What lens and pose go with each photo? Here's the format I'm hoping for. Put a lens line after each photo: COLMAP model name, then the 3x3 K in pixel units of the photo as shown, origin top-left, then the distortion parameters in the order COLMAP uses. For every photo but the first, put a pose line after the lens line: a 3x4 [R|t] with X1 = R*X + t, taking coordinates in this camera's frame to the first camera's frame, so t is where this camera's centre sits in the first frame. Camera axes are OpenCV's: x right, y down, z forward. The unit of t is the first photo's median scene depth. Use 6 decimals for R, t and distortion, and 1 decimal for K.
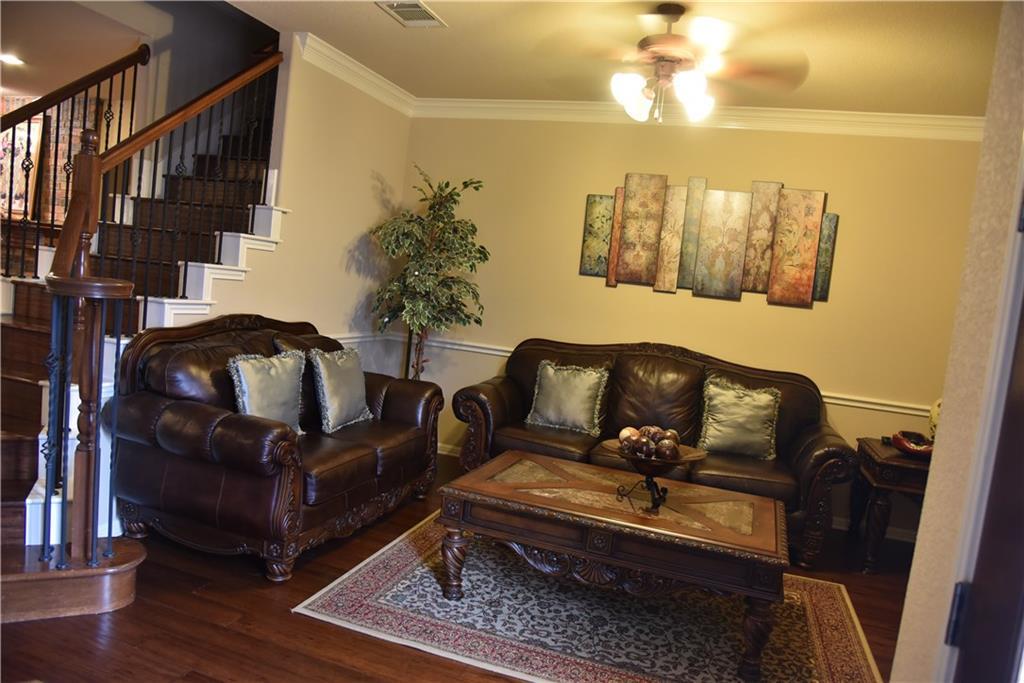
lens RADIAL K [[699.2, 0, 515.9], [0, 699.2, 345.6], [0, 0, 1]] dist [-0.118463, 0.067273]
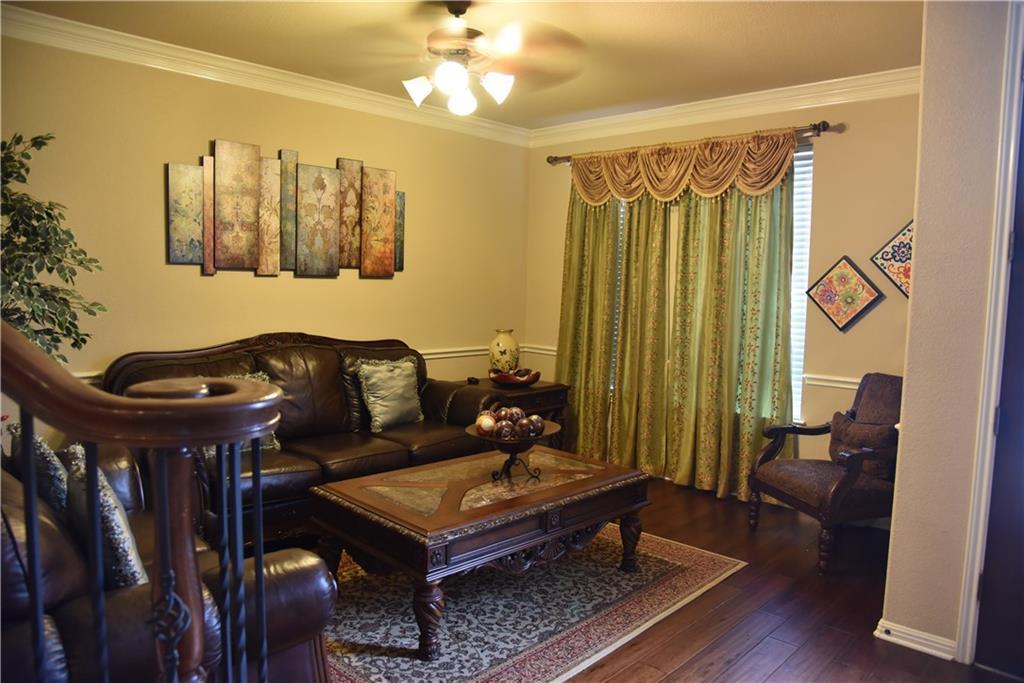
lens RADIAL K [[699.2, 0, 515.9], [0, 699.2, 345.6], [0, 0, 1]] dist [-0.118463, 0.067273]
pose [[0.427124, -0.176089, 0.886881, -0.485214], [0.104280, 0.983902, 0.145131, -0.088790], [-0.898160, 0.030495, 0.438611, 0.334122]]
